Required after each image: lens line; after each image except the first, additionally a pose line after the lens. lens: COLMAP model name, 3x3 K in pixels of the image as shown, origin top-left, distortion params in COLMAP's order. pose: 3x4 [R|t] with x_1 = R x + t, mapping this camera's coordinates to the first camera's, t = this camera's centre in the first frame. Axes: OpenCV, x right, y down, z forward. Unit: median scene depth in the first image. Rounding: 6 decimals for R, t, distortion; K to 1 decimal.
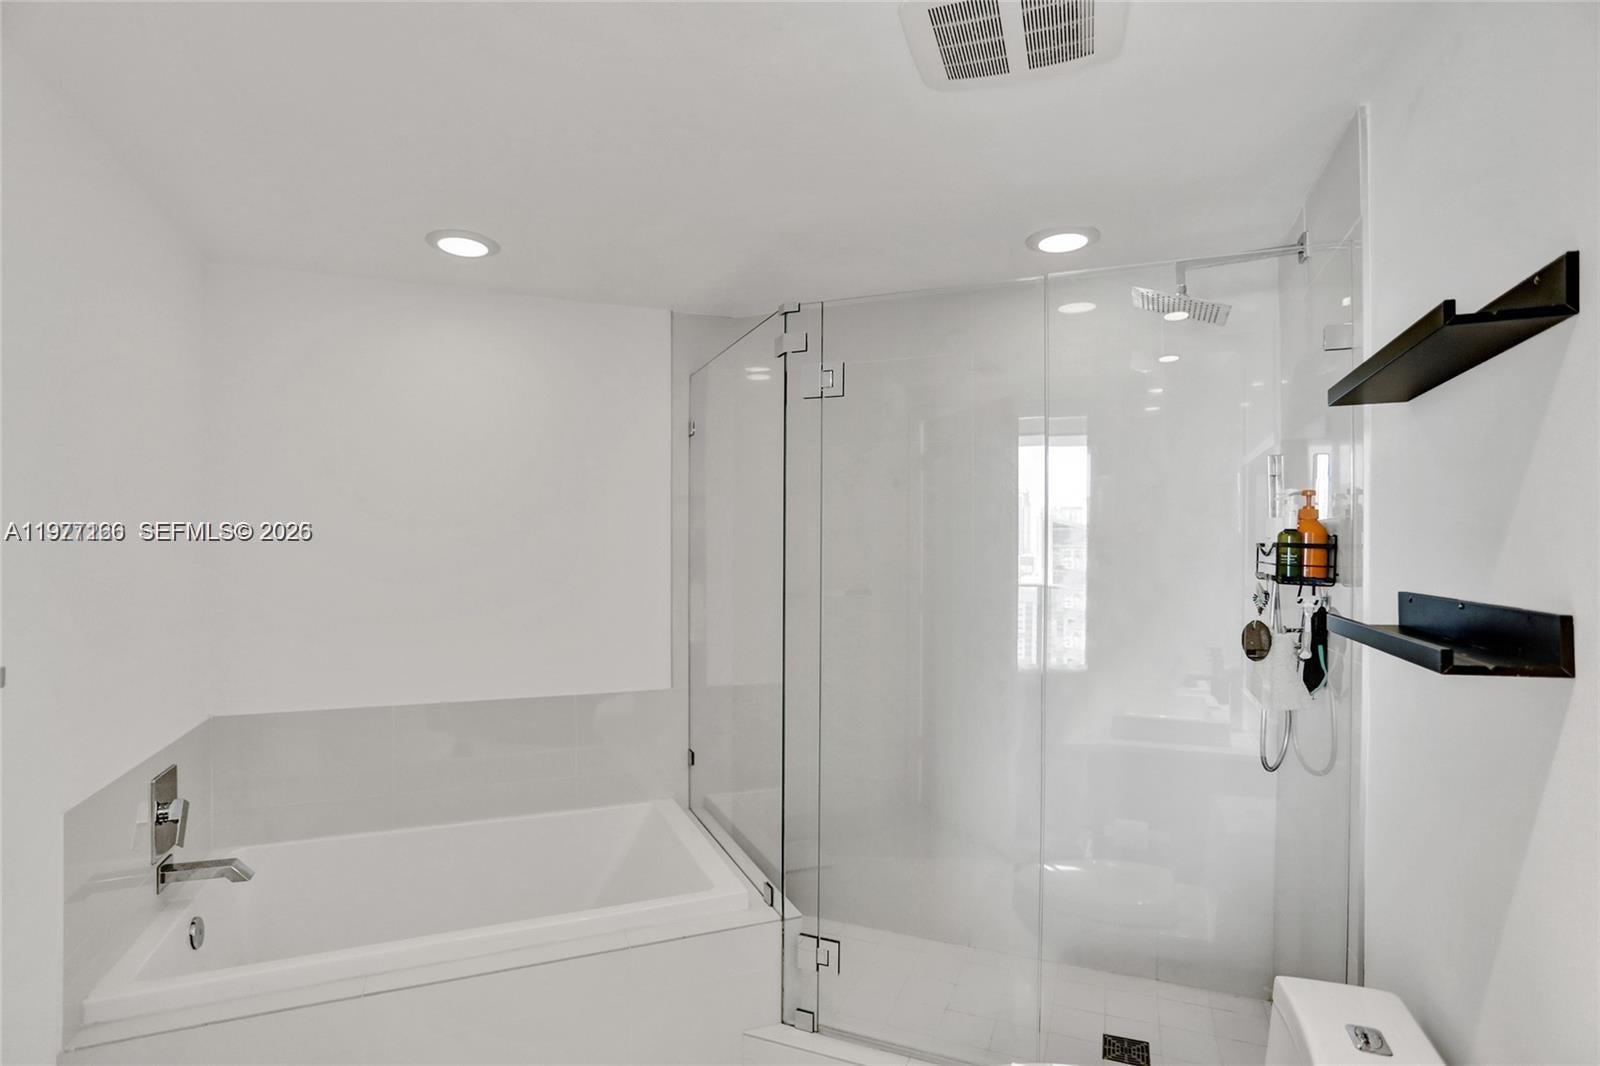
lens RADIAL K [[797.4, 0, 798.4], [0, 797.4, 539.6], [0, 0, 1]] dist [-0.073502, 0.033754]
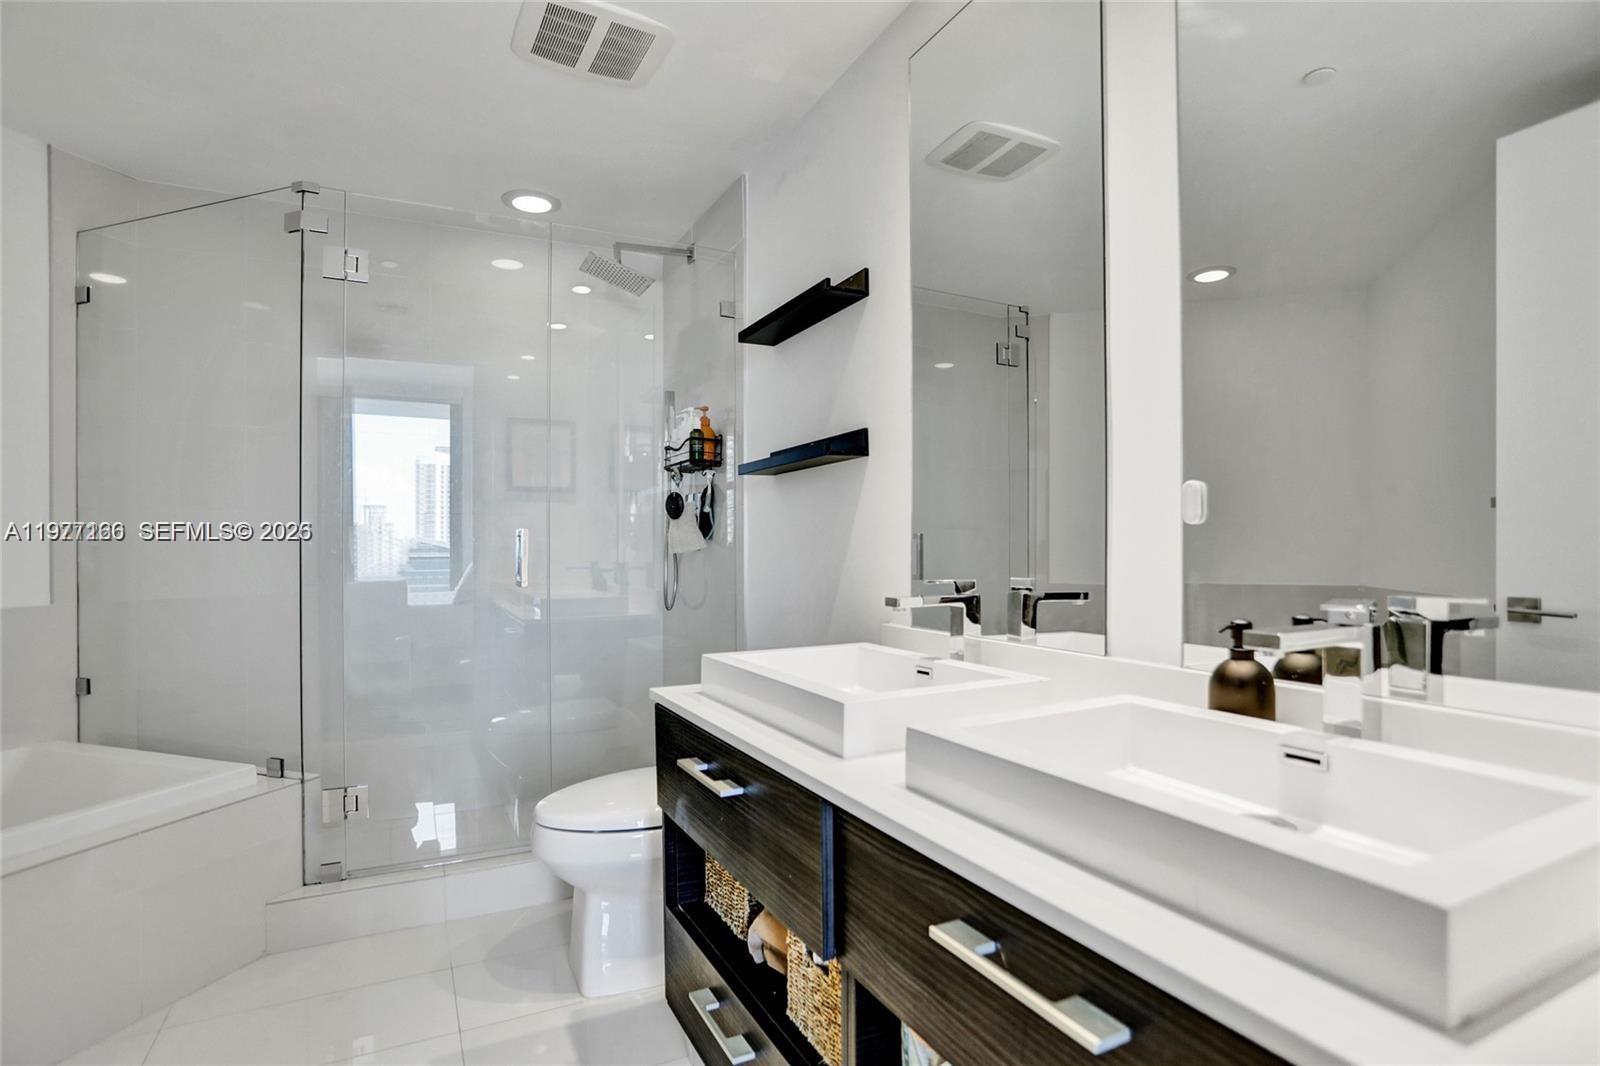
lens RADIAL K [[797.4, 0, 798.4], [0, 797.4, 539.6], [0, 0, 1]] dist [-0.073502, 0.033754]
pose [[0.646404, -0.002753, 0.762990, -0.428501], [0.006266, 0.999979, -0.001701, 0.203491], [-0.762970, 0.005881, 0.646407, -0.166157]]
